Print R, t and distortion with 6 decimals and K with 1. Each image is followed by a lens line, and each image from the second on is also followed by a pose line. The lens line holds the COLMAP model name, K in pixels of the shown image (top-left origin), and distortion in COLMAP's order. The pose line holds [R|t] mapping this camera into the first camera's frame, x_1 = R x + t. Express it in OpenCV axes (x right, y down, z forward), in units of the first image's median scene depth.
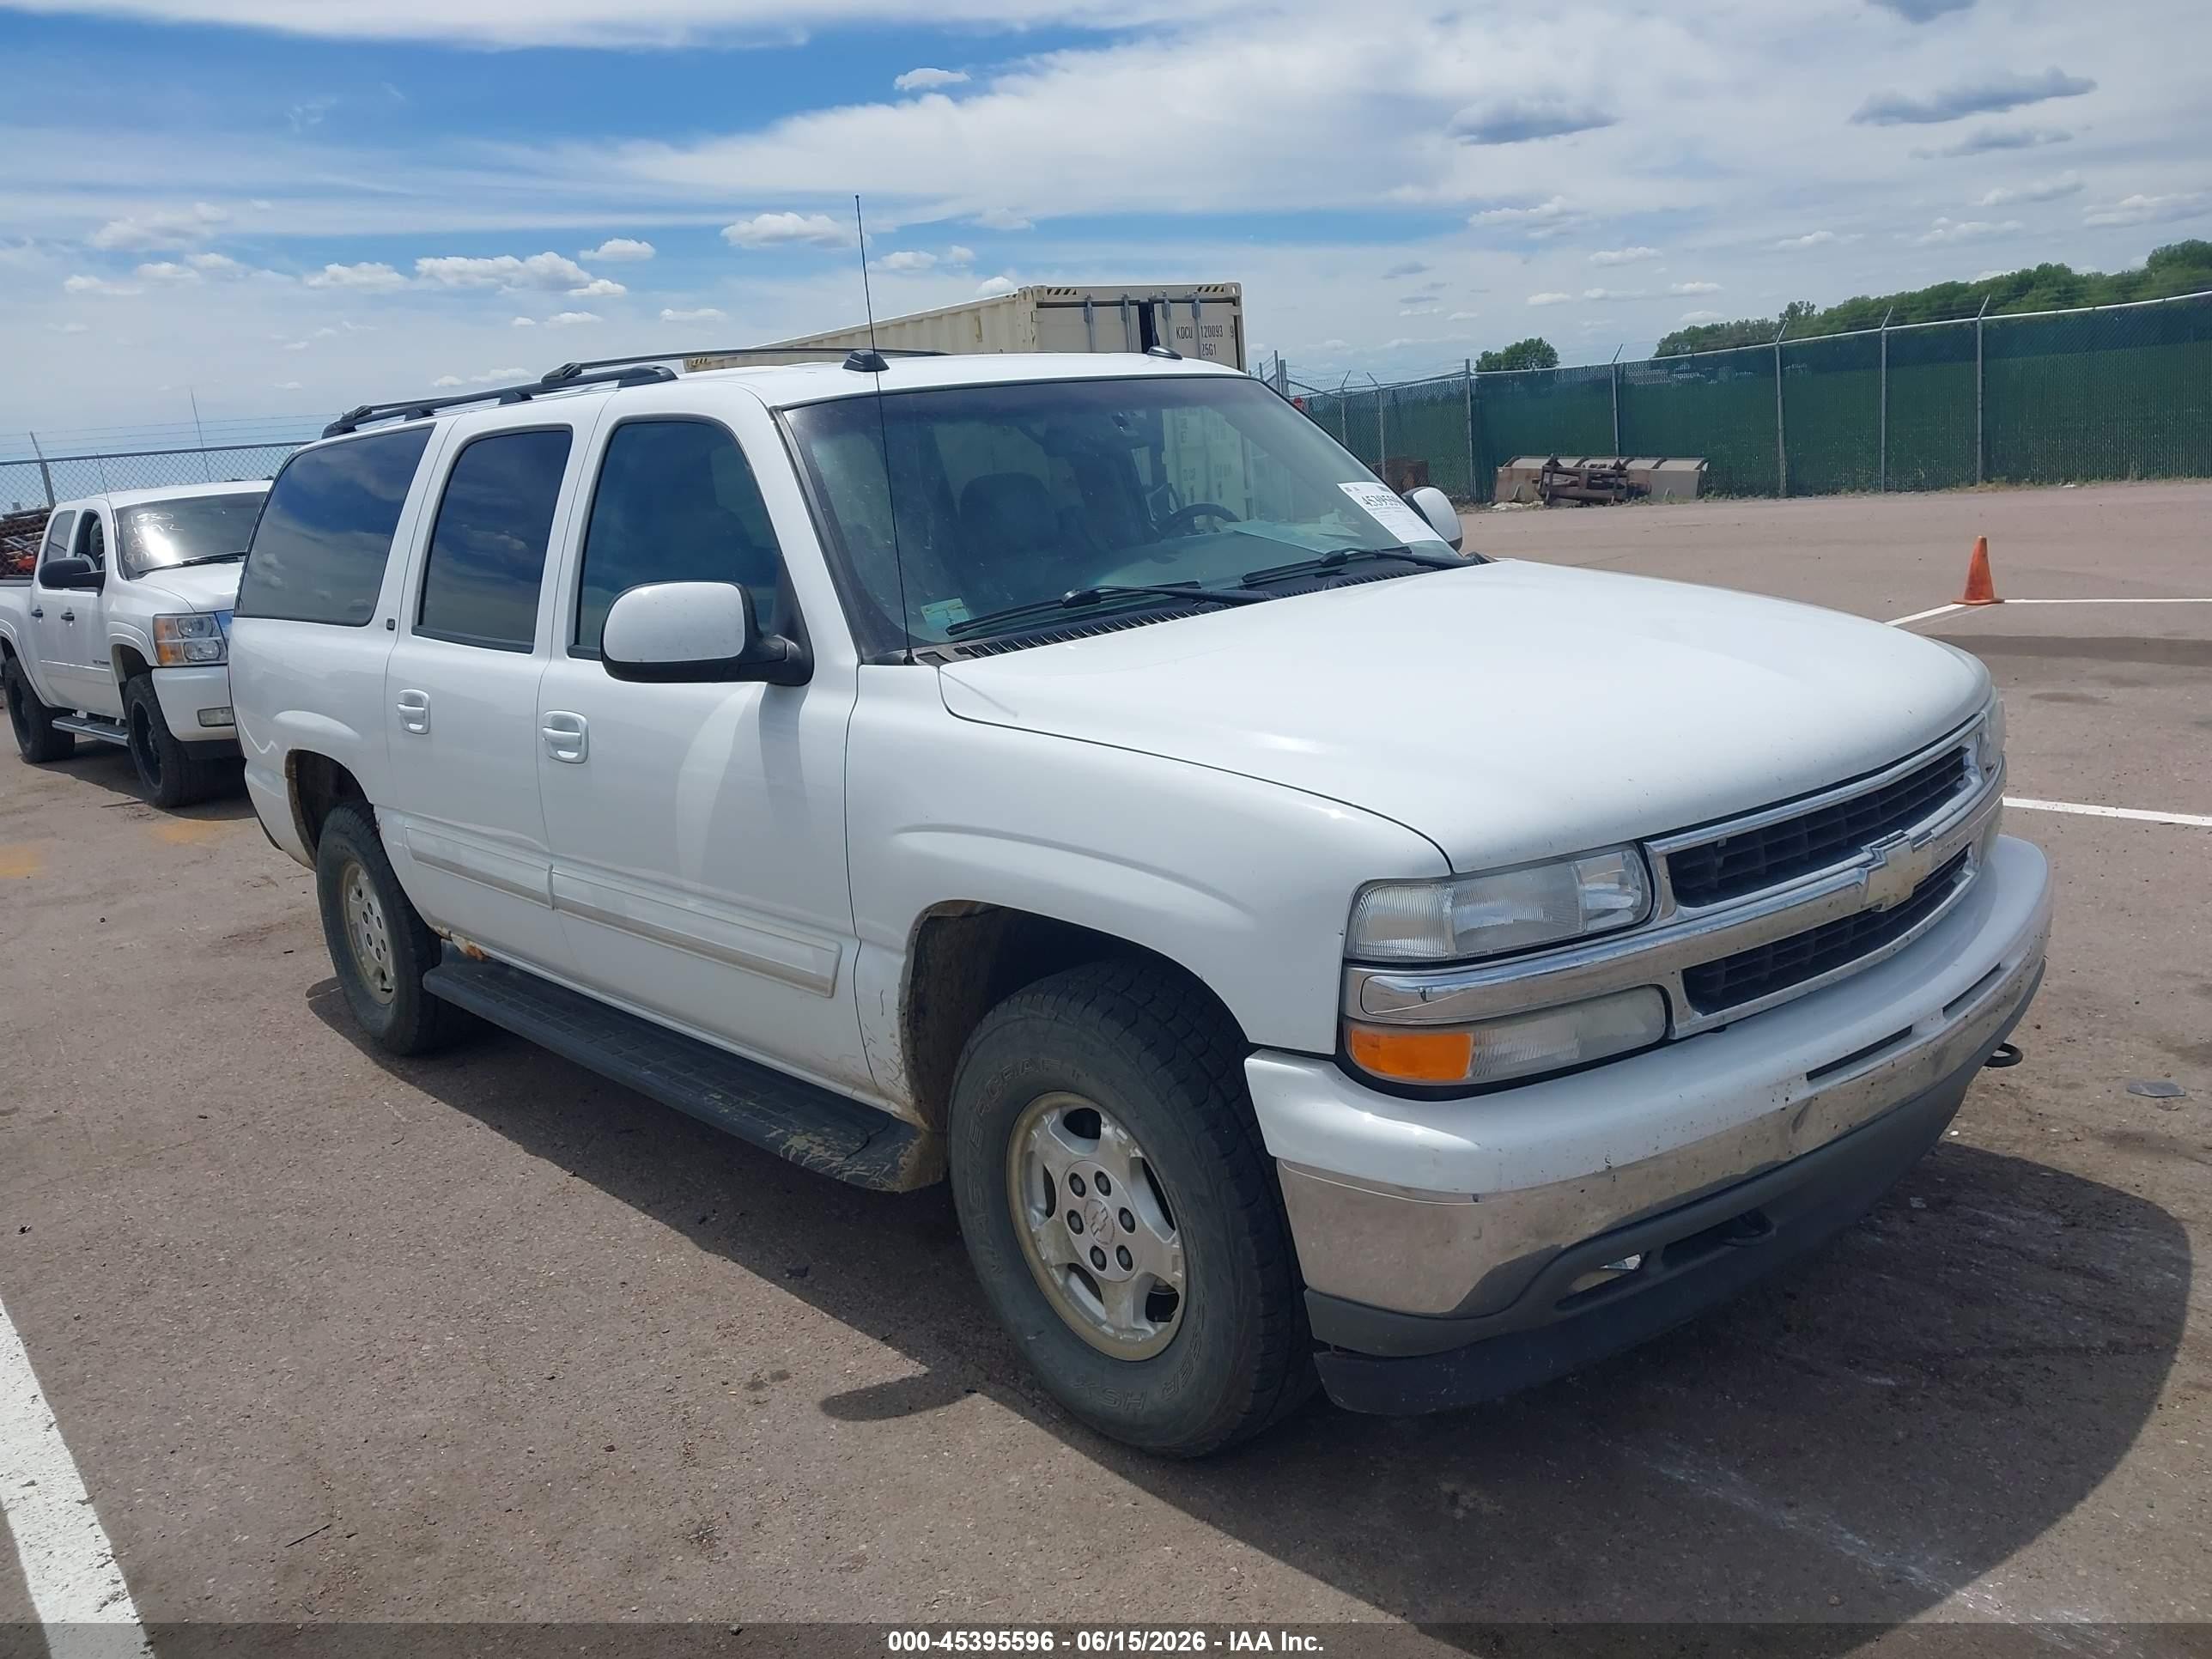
lens RADIAL K [[2096.6, 0, 1106.0], [0, 2096.6, 829.5], [0, 0, 1]] dist [-0.077580, -0.003244]
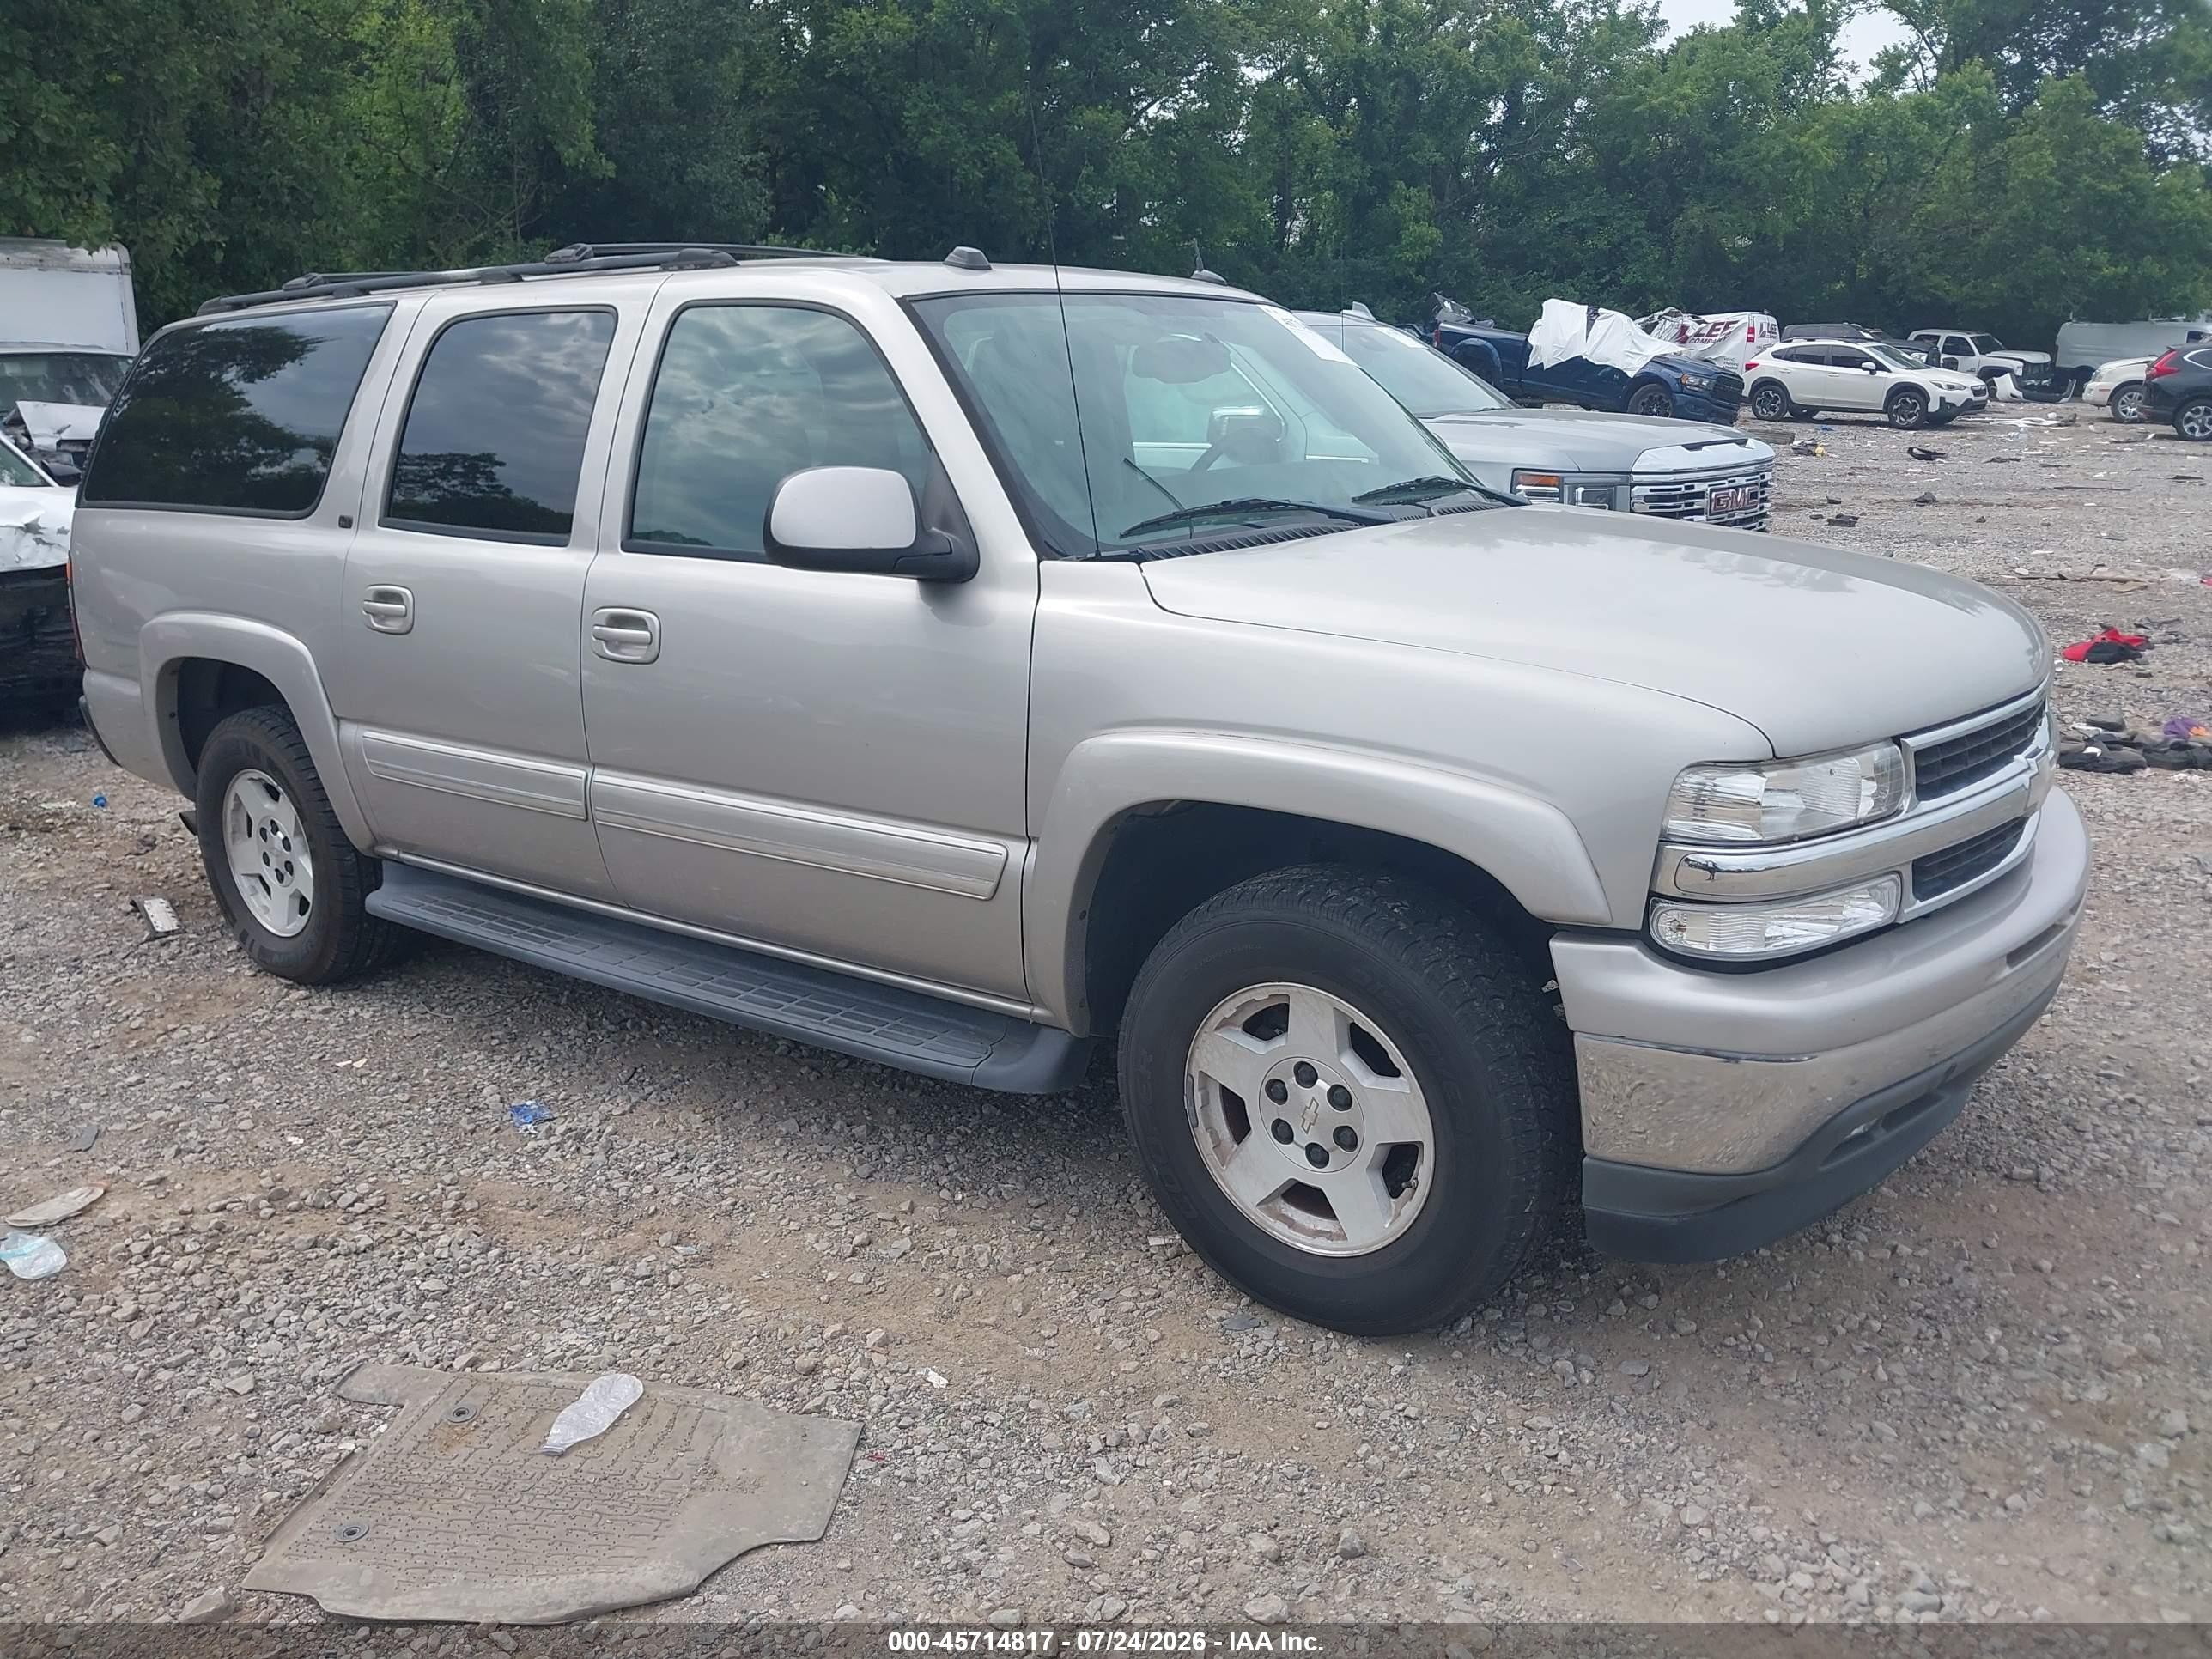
lens RADIAL K [[2096.6, 0, 1106.0], [0, 2096.6, 829.5], [0, 0, 1]] dist [-0.077580, -0.003244]
pose [[0.972714, 0.019273, 0.231205, -0.324700], [-0.019020, 0.999814, -0.003323, 0.053398], [-0.231226, -0.001165, 0.972899, 0.029635]]
